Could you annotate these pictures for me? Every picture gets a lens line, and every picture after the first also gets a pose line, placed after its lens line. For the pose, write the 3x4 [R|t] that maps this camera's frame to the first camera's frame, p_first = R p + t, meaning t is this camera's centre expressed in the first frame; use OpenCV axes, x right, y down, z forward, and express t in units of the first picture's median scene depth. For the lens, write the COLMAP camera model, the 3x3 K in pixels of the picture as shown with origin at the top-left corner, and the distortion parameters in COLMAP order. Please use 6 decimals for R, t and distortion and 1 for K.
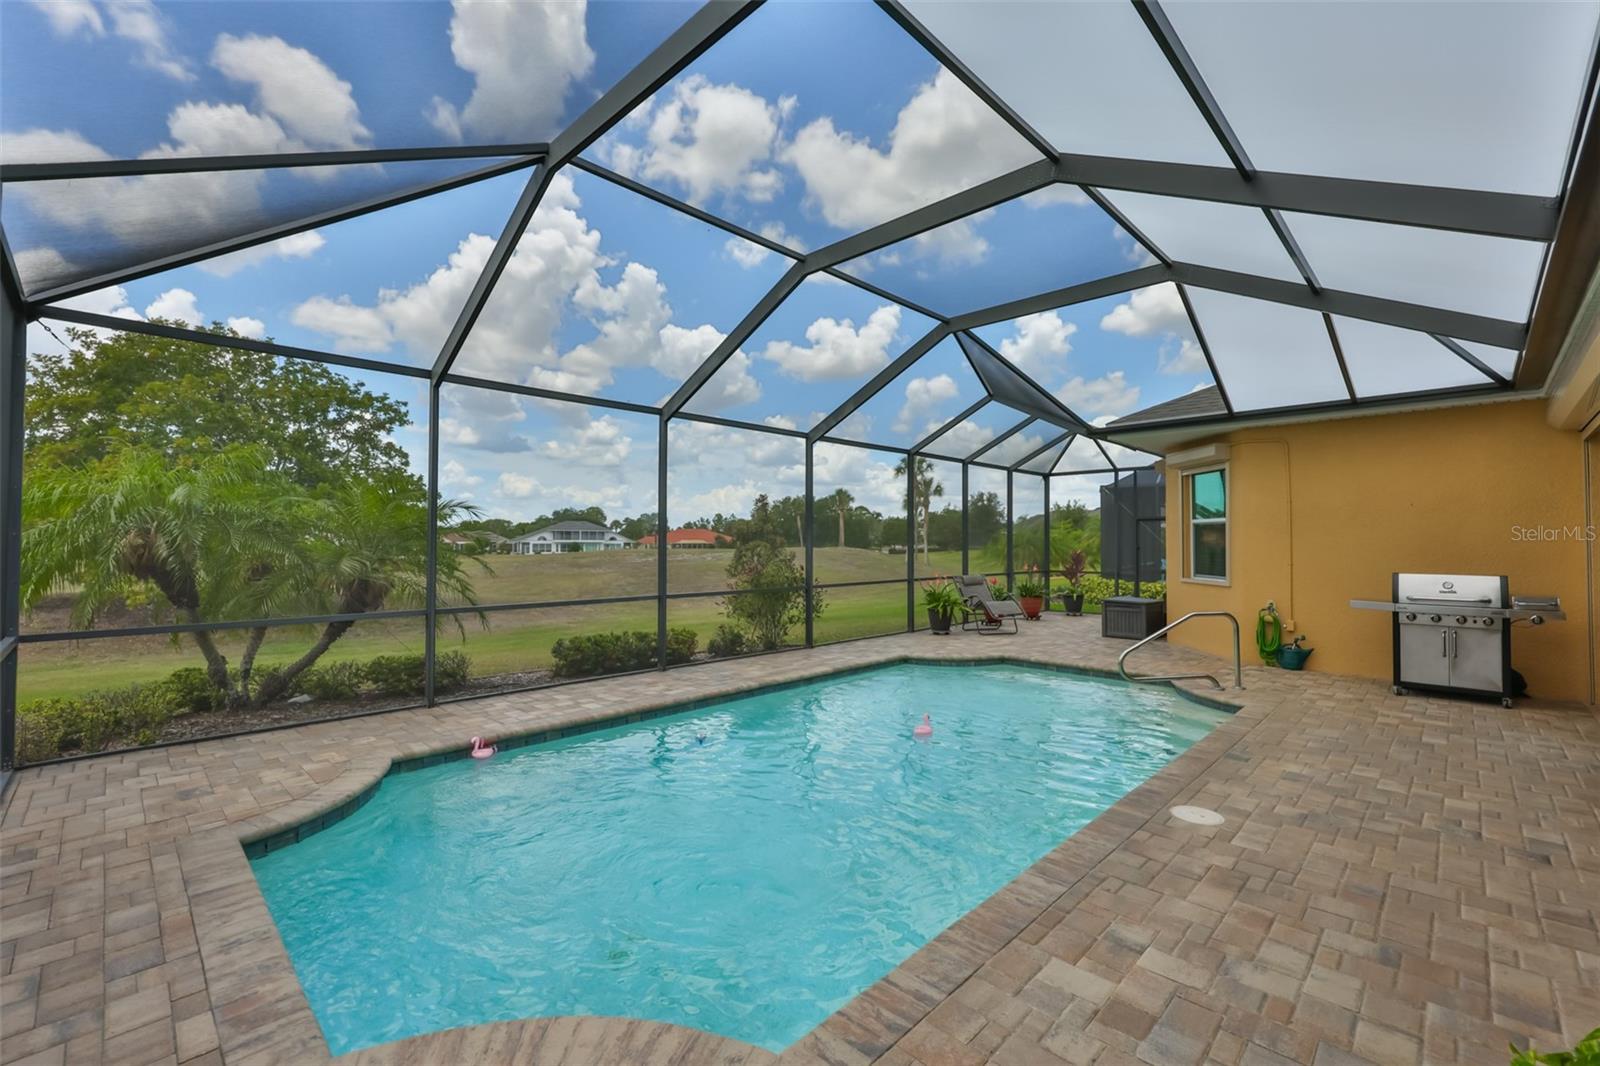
lens RADIAL K [[683.6, 0, 809.1], [0, 683.6, 535.1], [0, 0, 1]] dist [-0.001364, 0.000227]
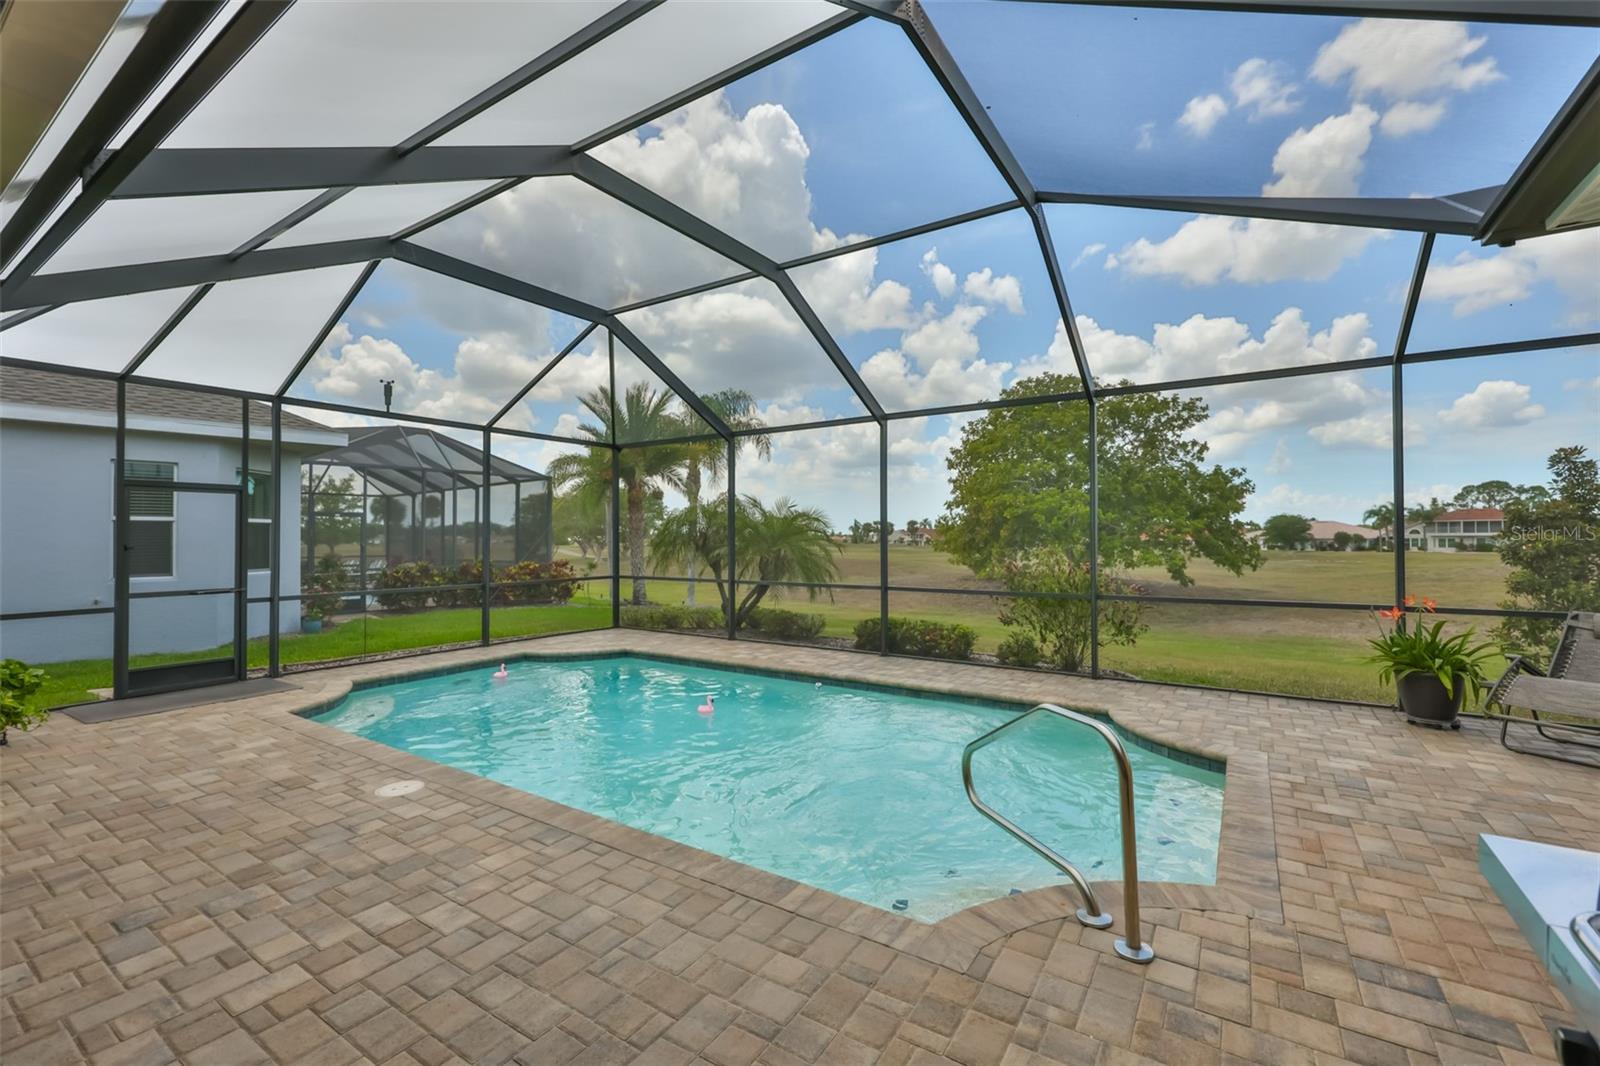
lens RADIAL K [[681.5, 0, 803.7], [0, 681.5, 530.9], [0, 0, 1]] dist [-0.000922, 0.000289]
pose [[0.184289, -0.005179, -0.982858, 1.736217], [0.010941, 0.999935, -0.003218, 0.005930], [0.982811, -0.010161, 0.184334, 1.415864]]
